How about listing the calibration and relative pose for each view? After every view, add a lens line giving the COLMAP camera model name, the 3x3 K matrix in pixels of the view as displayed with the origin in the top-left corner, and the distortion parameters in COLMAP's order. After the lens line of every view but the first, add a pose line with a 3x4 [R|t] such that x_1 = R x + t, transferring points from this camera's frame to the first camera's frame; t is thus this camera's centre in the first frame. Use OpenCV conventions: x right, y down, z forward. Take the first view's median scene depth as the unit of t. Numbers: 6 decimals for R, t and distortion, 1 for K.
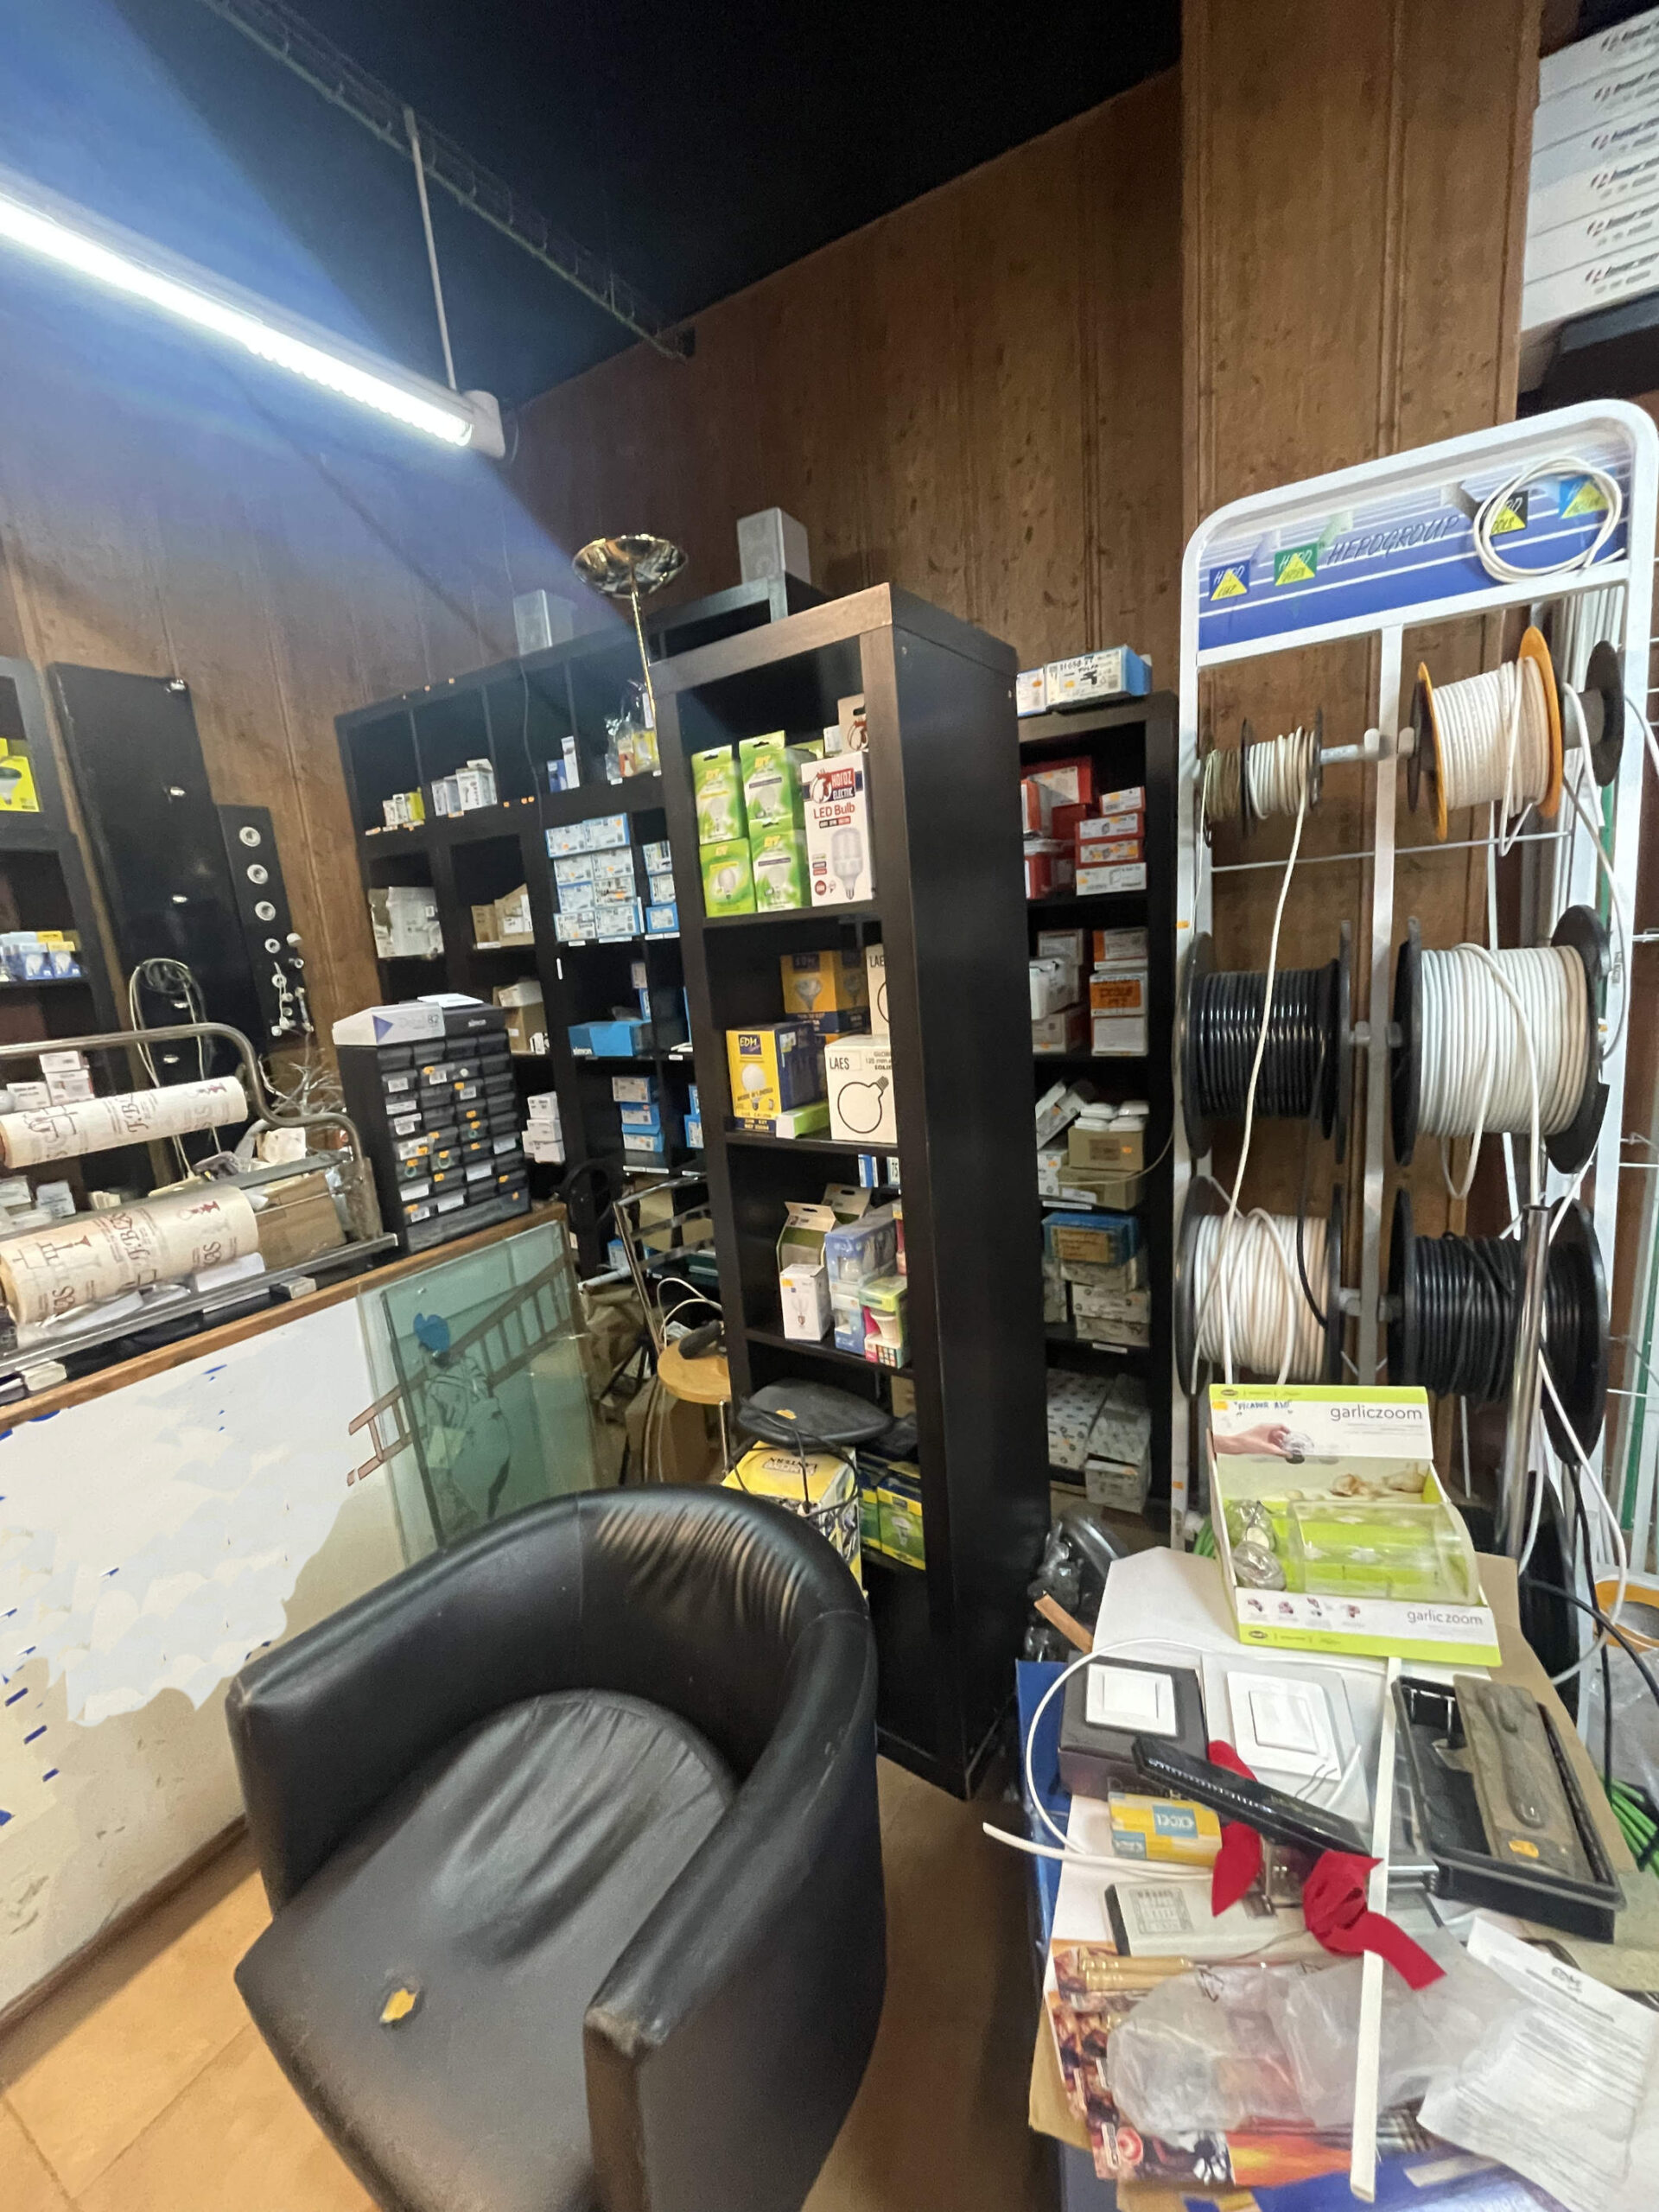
lens RADIAL K [[885.1, 0, 833.9], [0, 885.1, 1110.1], [0, 0, 1]] dist [-0.000573, -0.000304]
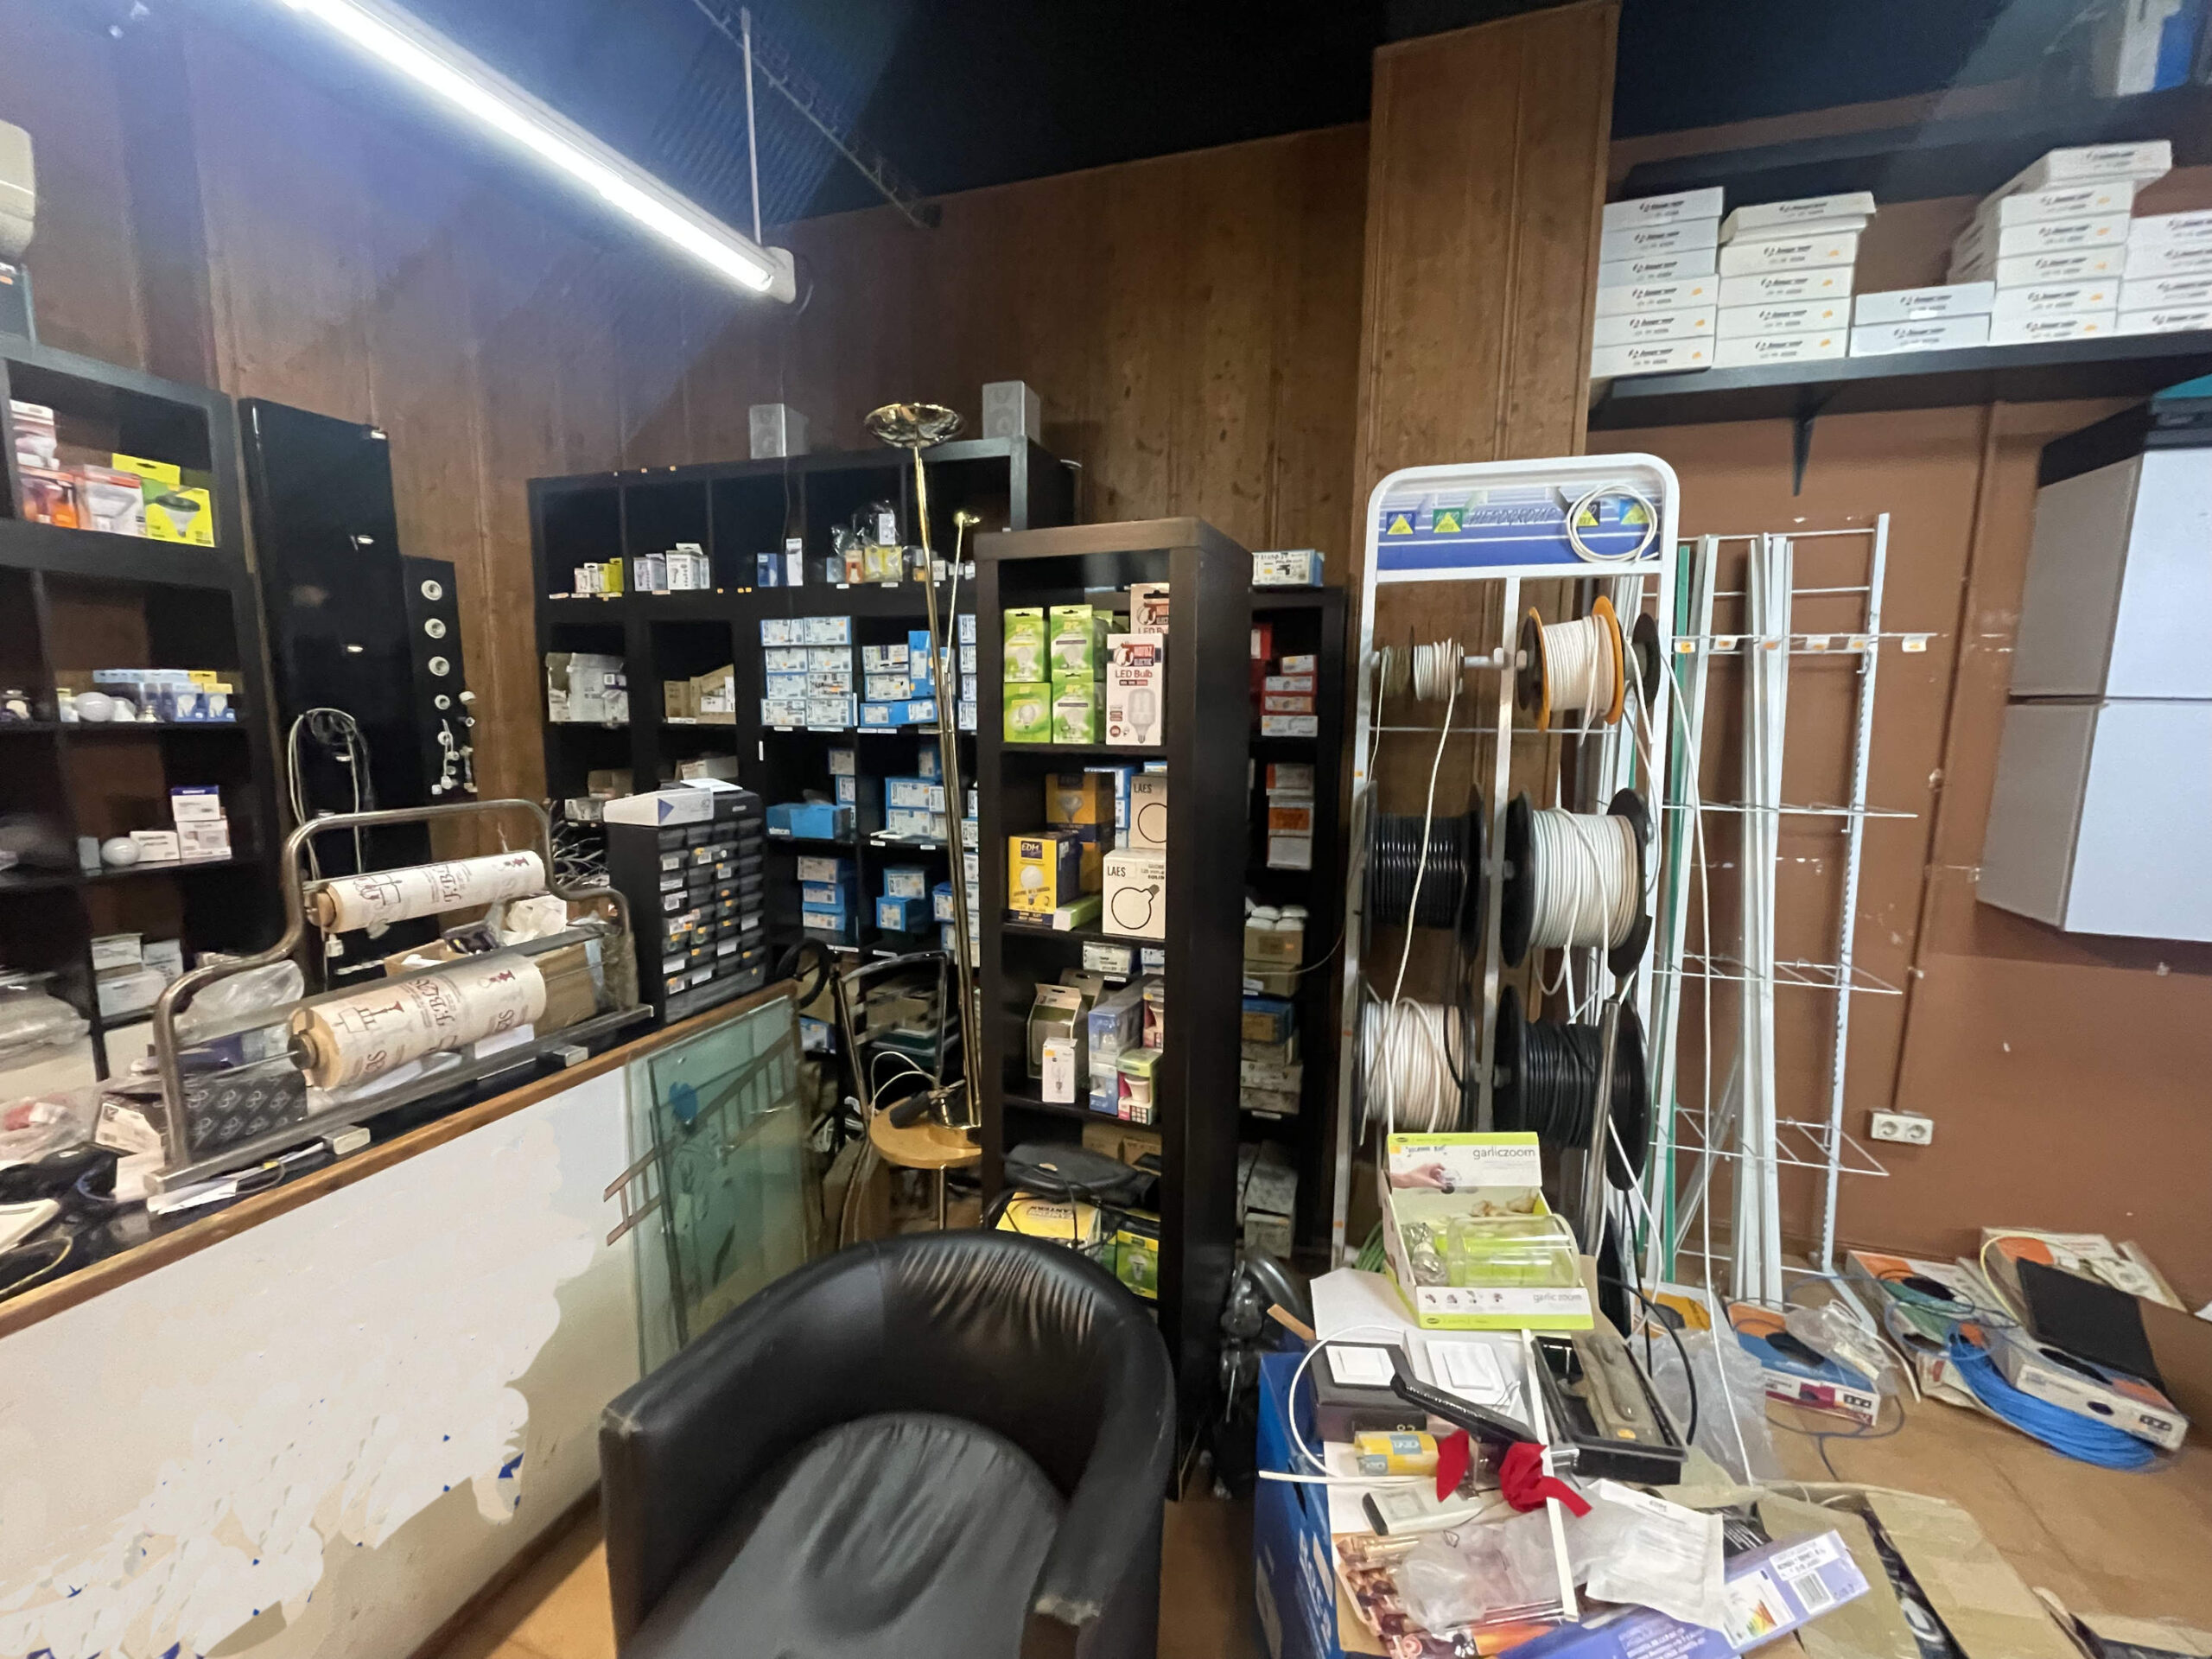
lens RADIAL K [[885.1, 0, 1106.0], [0, 885.1, 829.5], [0, 0, 1]] dist [-0.000573, -0.000304]
pose [[0.974760, 0.061237, 0.214692, -0.249772], [-0.046199, 0.996159, -0.074381, -0.016864], [-0.218422, 0.062585, 0.973845, -0.178325]]
